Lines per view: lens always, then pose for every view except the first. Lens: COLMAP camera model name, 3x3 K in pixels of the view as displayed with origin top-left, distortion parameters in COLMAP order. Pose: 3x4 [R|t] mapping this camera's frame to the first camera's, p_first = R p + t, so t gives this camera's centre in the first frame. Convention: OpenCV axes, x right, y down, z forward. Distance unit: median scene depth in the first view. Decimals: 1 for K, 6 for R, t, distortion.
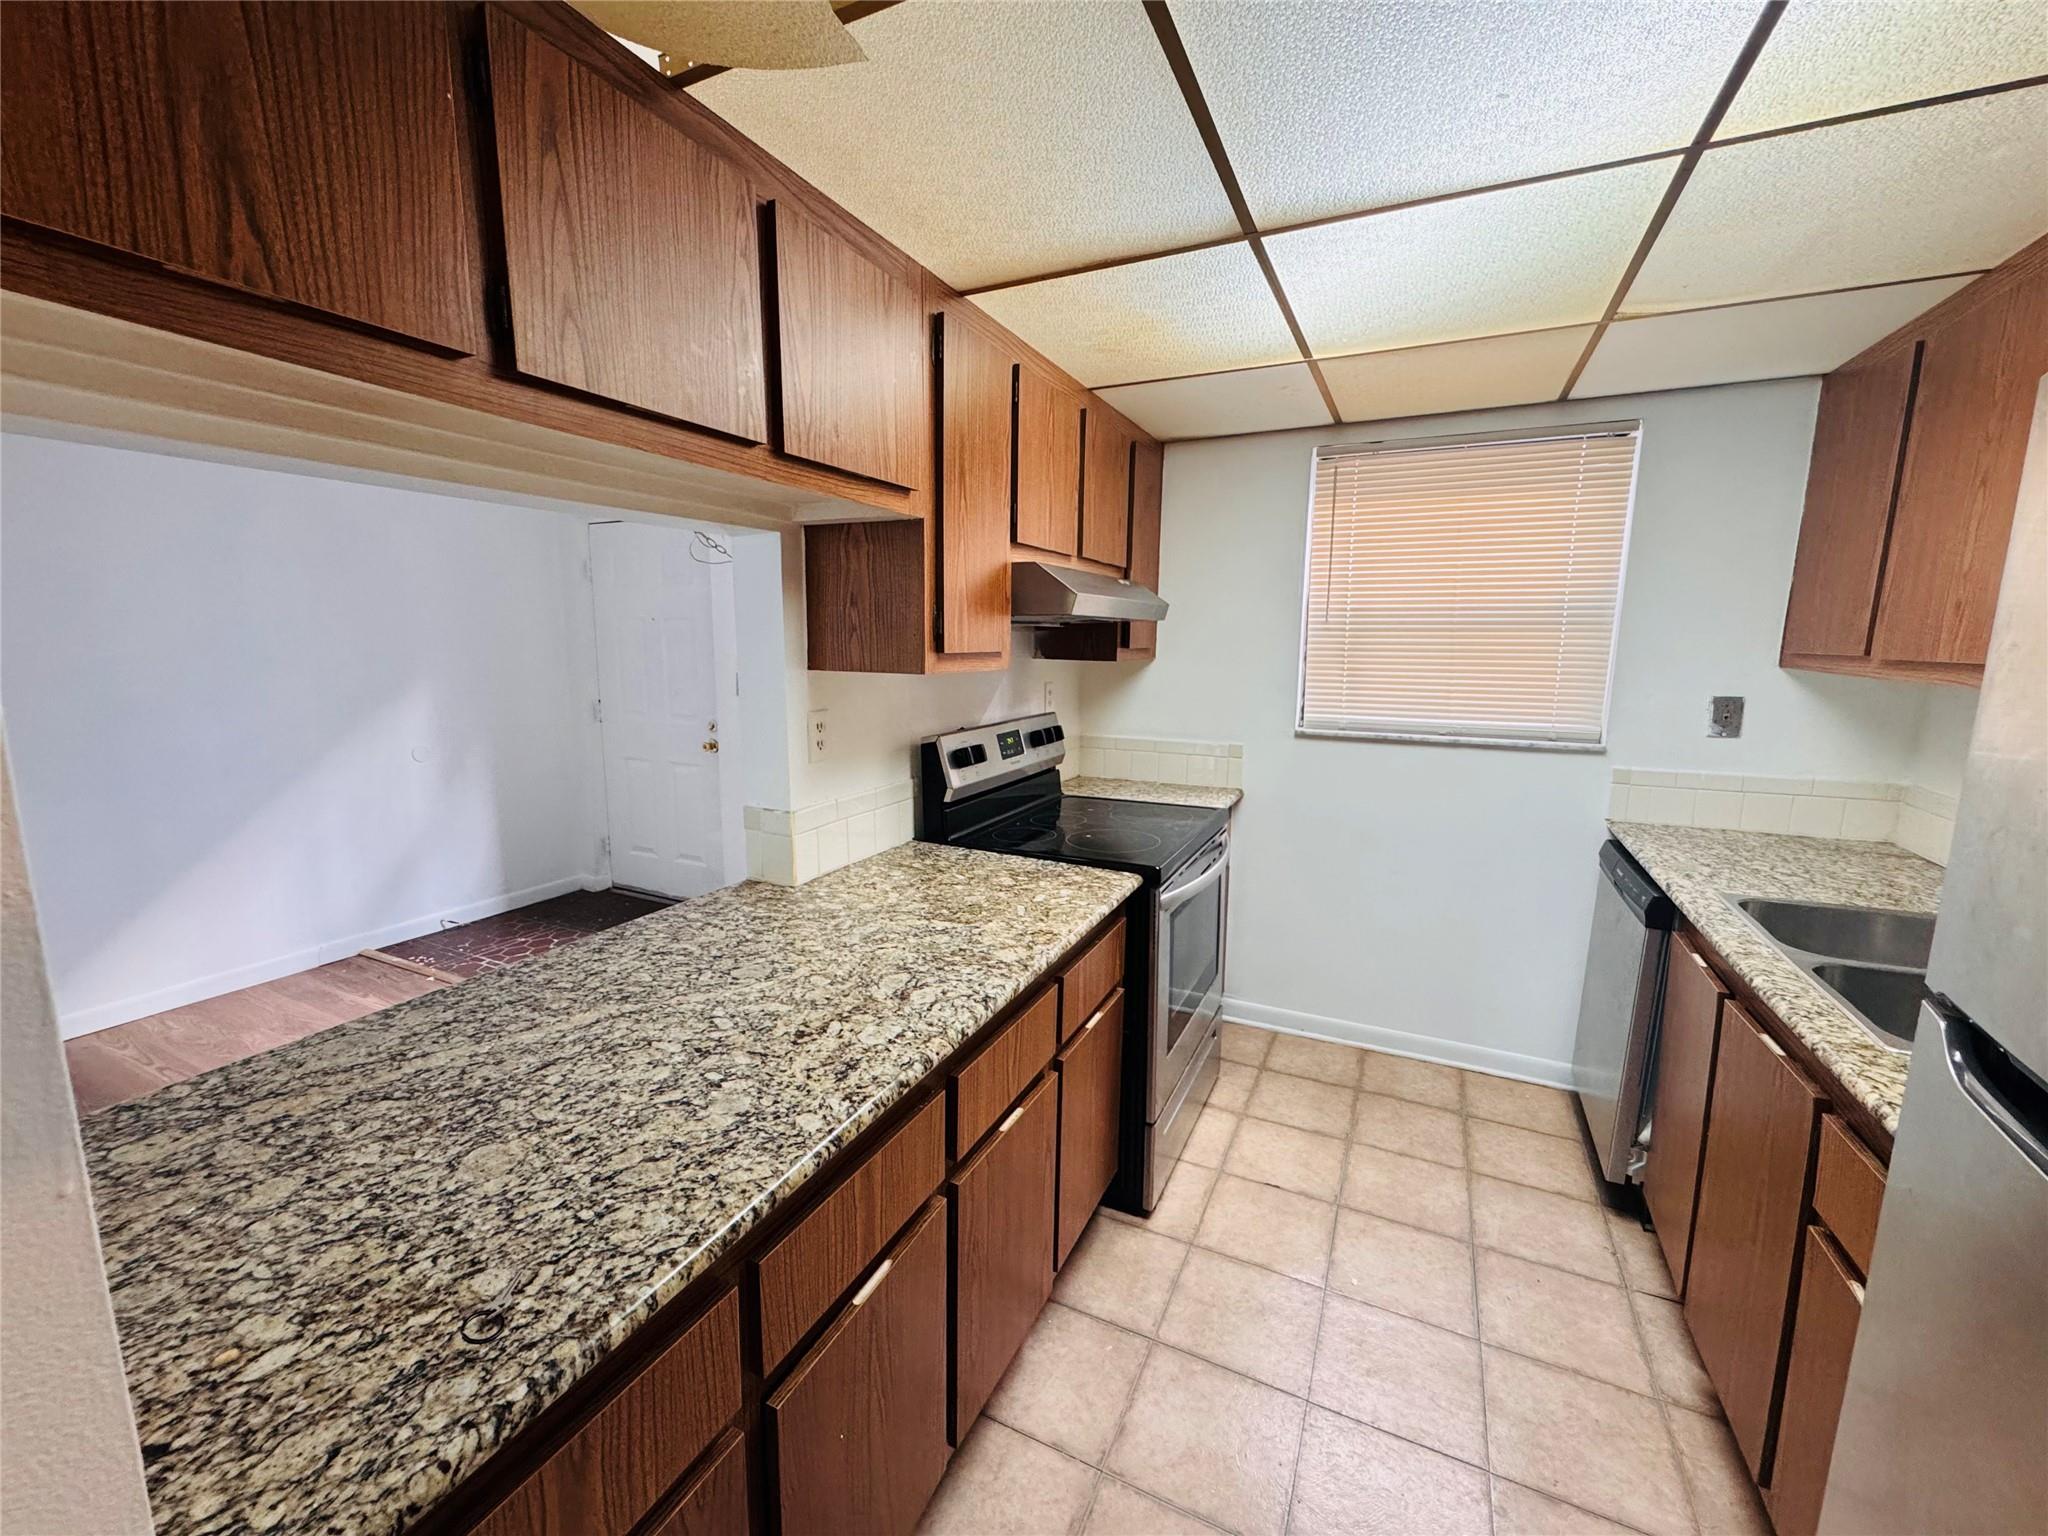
lens RADIAL K [[819.2, 0, 1021.3], [0, 819.2, 764.7], [0, 0, 1]] dist [-0.002770, -0.000150]
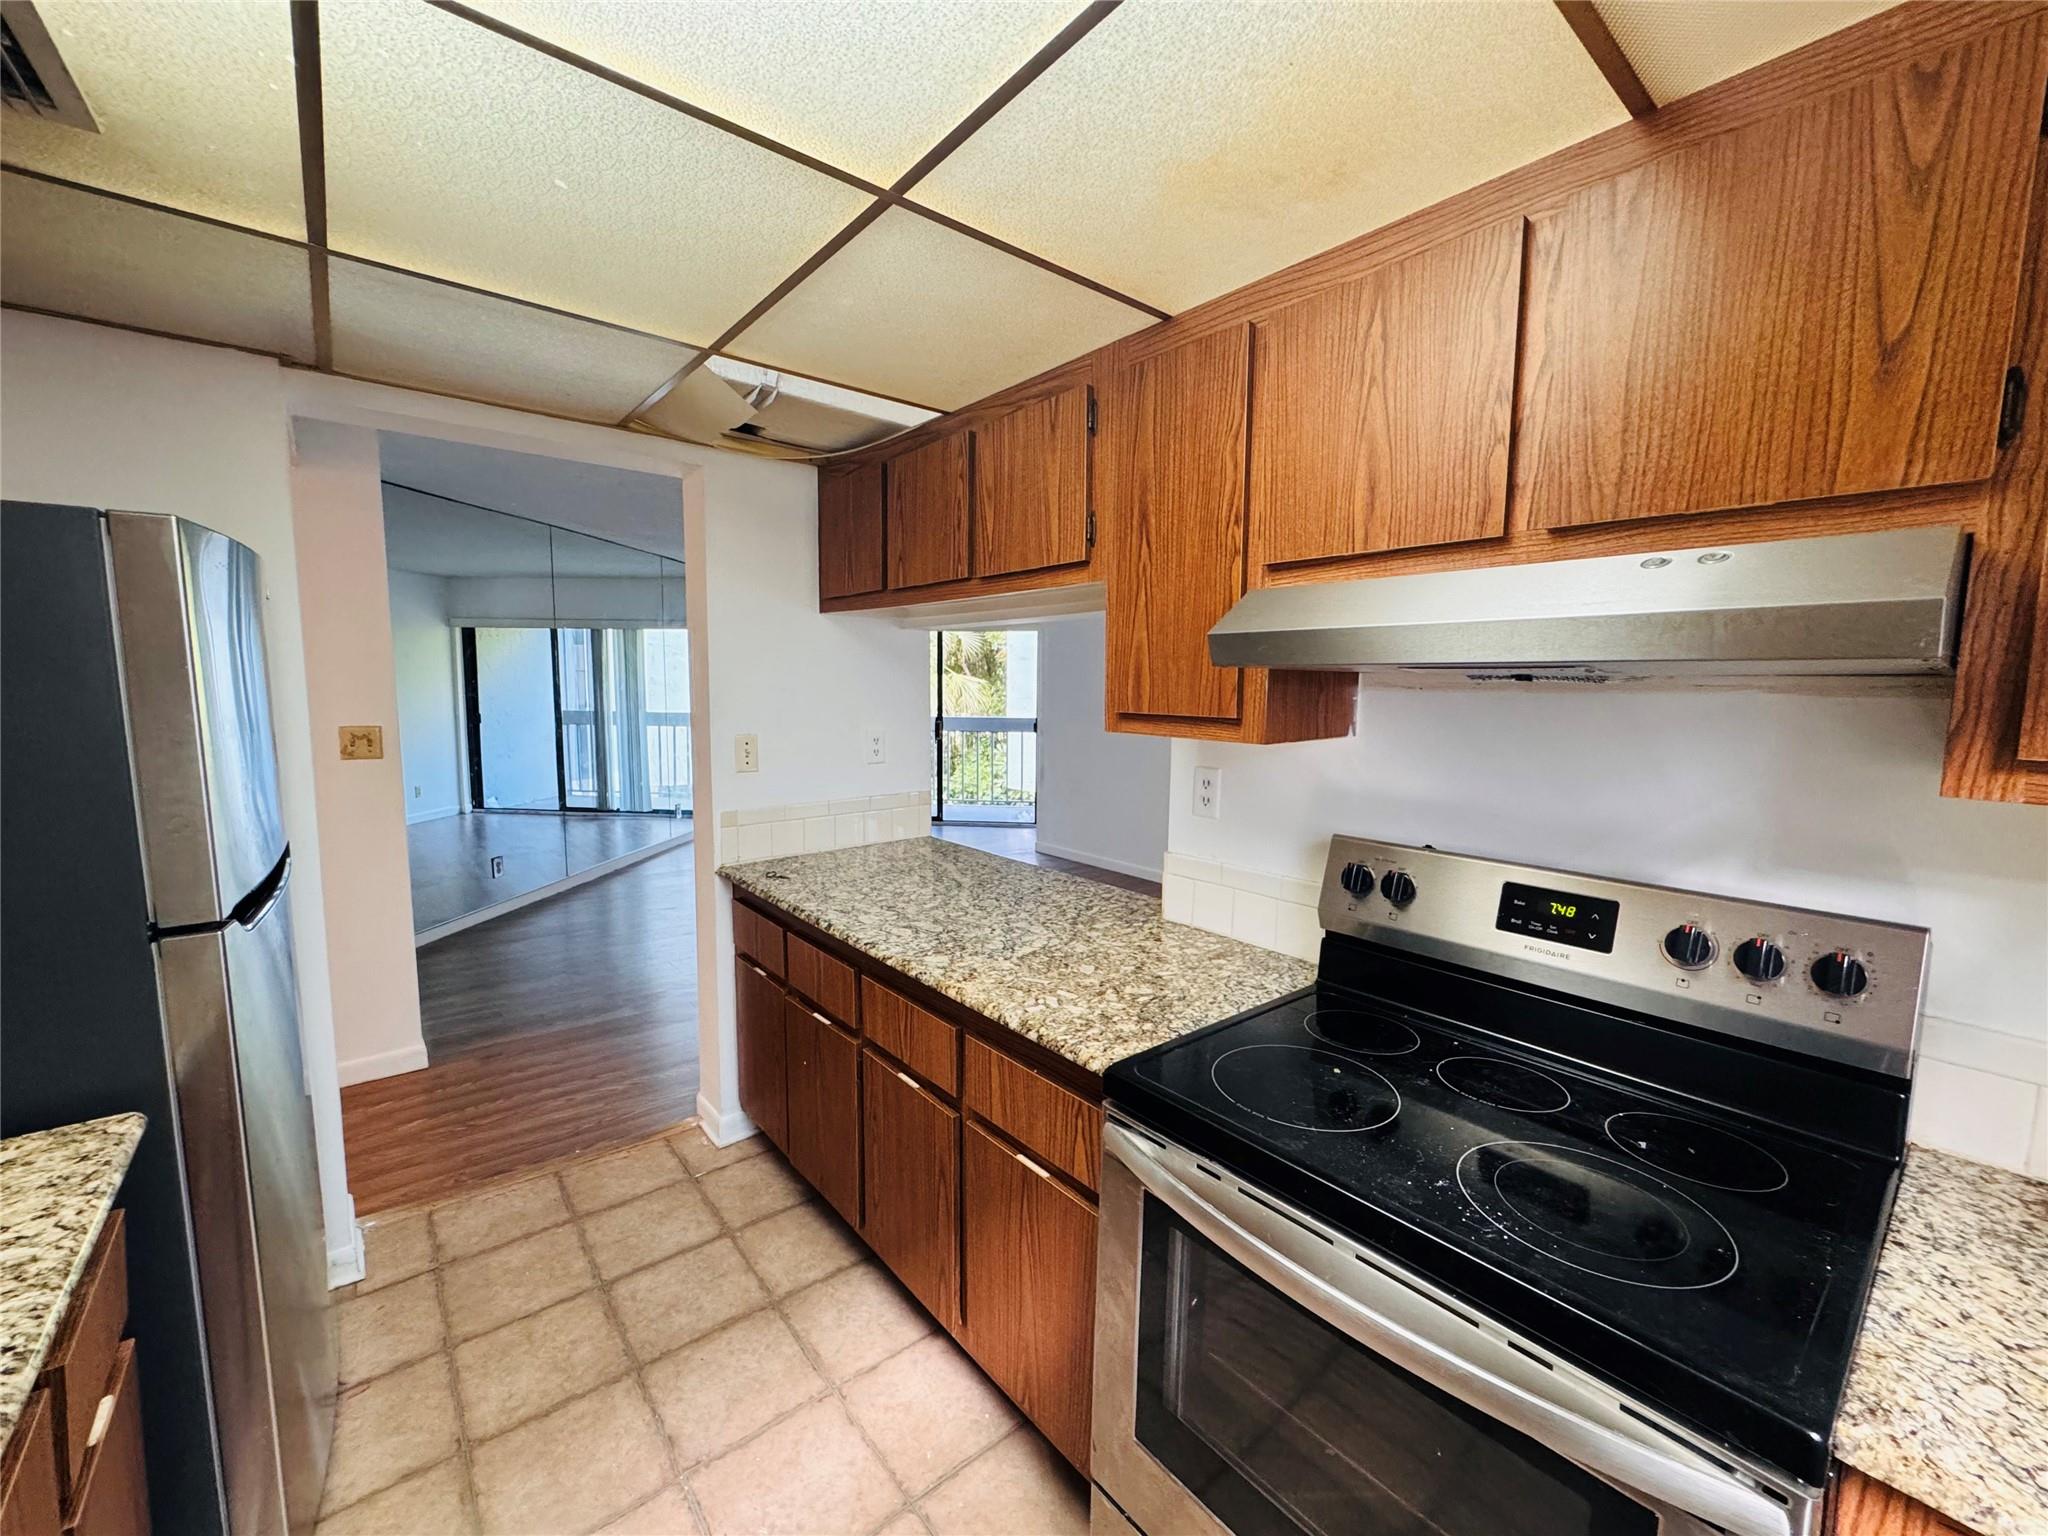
lens RADIAL K [[819.2, 0, 1017.7], [0, 819.2, 775.5], [0, 0, 1]] dist [-0.002770, -0.000150]
pose [[-0.418917, 0.093698, -0.903177, 0.894210], [-0.152667, 0.973235, 0.171777, -0.226821], [0.895099, 0.209845, -0.393400, 1.380547]]
